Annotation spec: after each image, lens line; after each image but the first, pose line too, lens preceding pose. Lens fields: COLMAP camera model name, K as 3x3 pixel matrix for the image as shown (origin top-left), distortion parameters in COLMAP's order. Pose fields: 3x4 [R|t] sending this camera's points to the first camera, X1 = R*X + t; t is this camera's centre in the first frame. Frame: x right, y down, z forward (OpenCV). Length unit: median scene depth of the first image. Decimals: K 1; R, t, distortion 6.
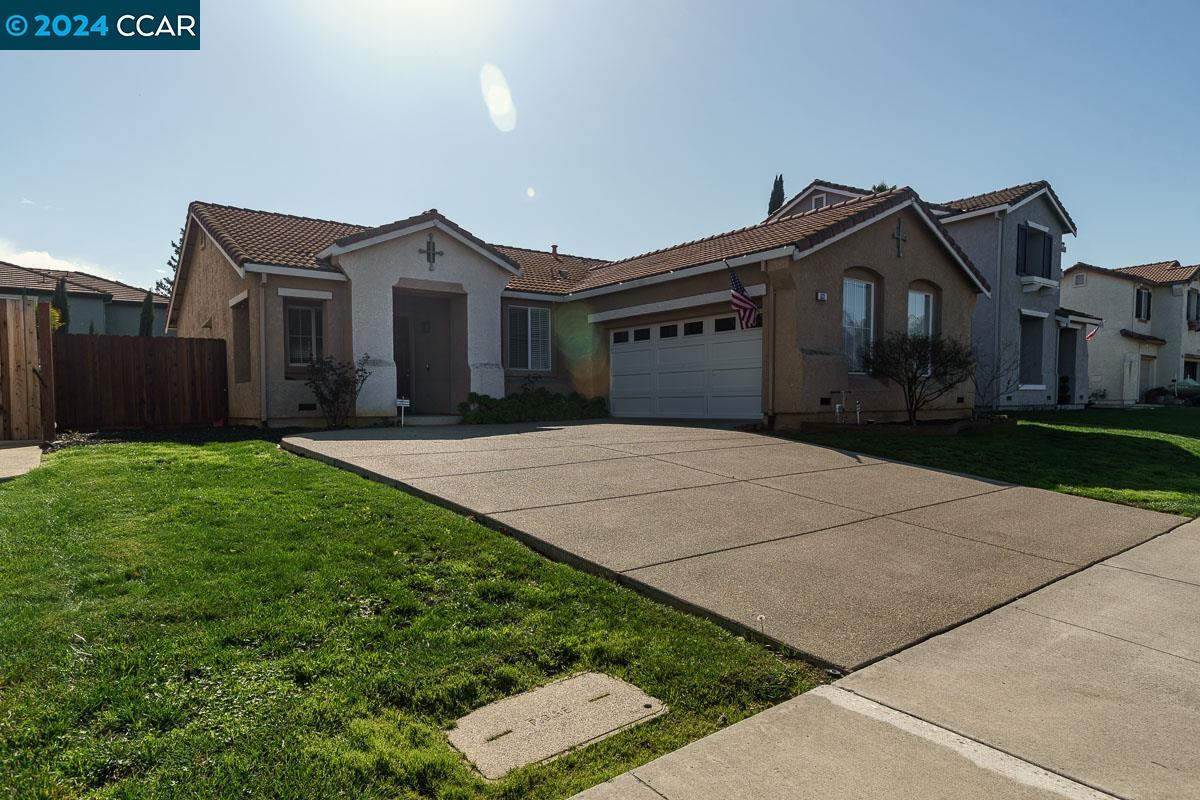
lens RADIAL K [[696.7, 0, 600.0], [0, 696.7, 400.0], [0, 0, 1]] dist [-0.019211, -0.000769]
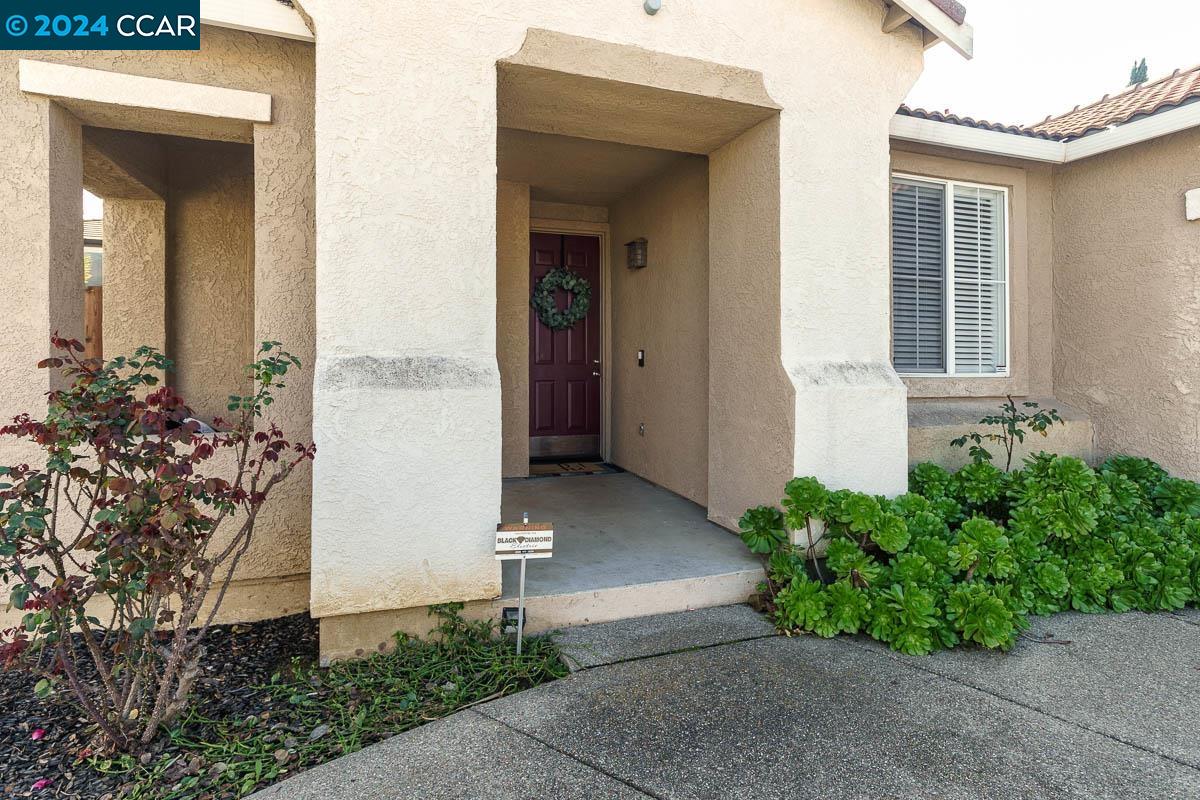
lens RADIAL K [[630.2, 0, 602.7], [0, 630.2, 380.4], [0, 0, 1]] dist [0.002384, 0.001681]
pose [[0.951999, 0.026268, -0.304972, -0.184019], [-0.016049, 0.999224, 0.035970, -0.055519], [0.305680, -0.029349, 0.951682, 0.758699]]
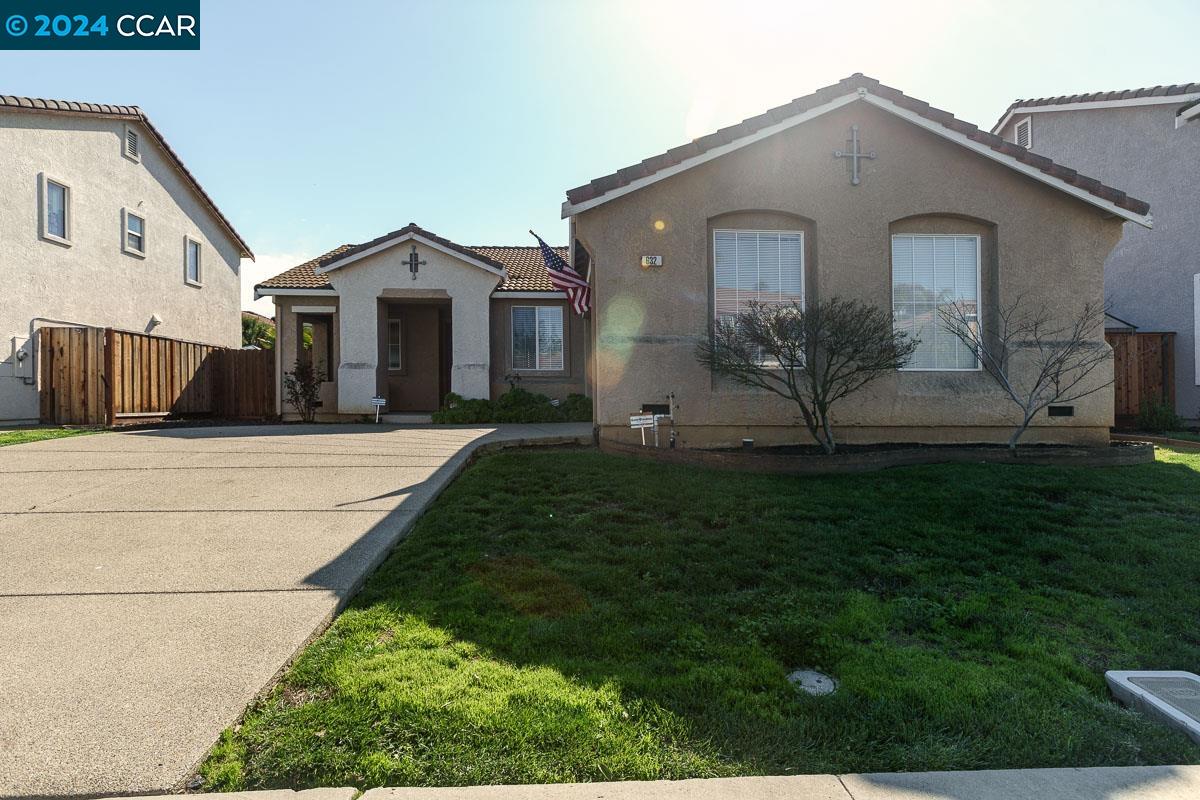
lens RADIAL K [[600.6, 0, 602.8], [0, 600.6, 391.3], [0, 0, 1]] dist [0.001113, 0.000392]
pose [[0.819743, 0.005667, -0.572703, 0.534453], [-0.009892, 0.999942, -0.004265, -0.011543], [0.572646, 0.009161, 0.819752, 0.404059]]
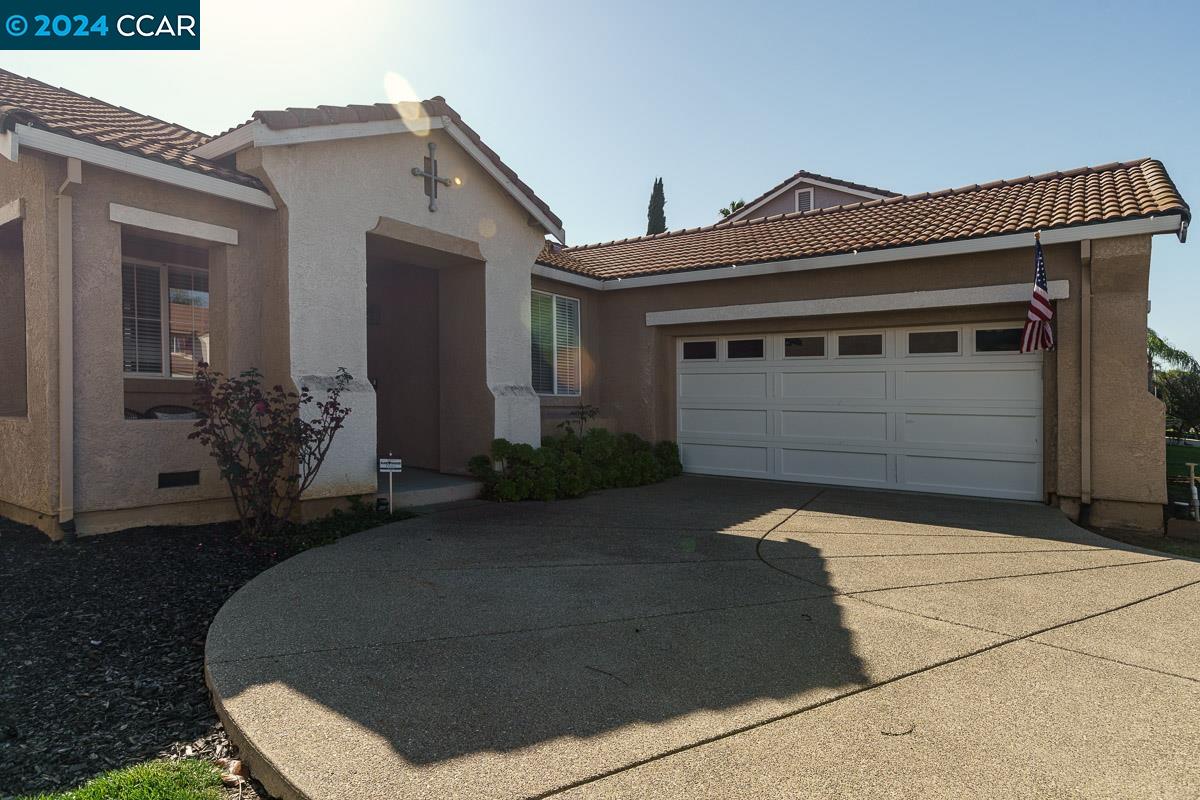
lens RADIAL K [[672.8, 0, 599.5], [0, 672.8, 403.0], [0, 0, 1]] dist [0.004536, 0.002266]
pose [[0.958012, 0.025222, 0.285618, -0.262521], [-0.026105, 0.999659, -0.000716, -0.041733], [-0.285539, -0.006770, 0.958343, 0.464469]]
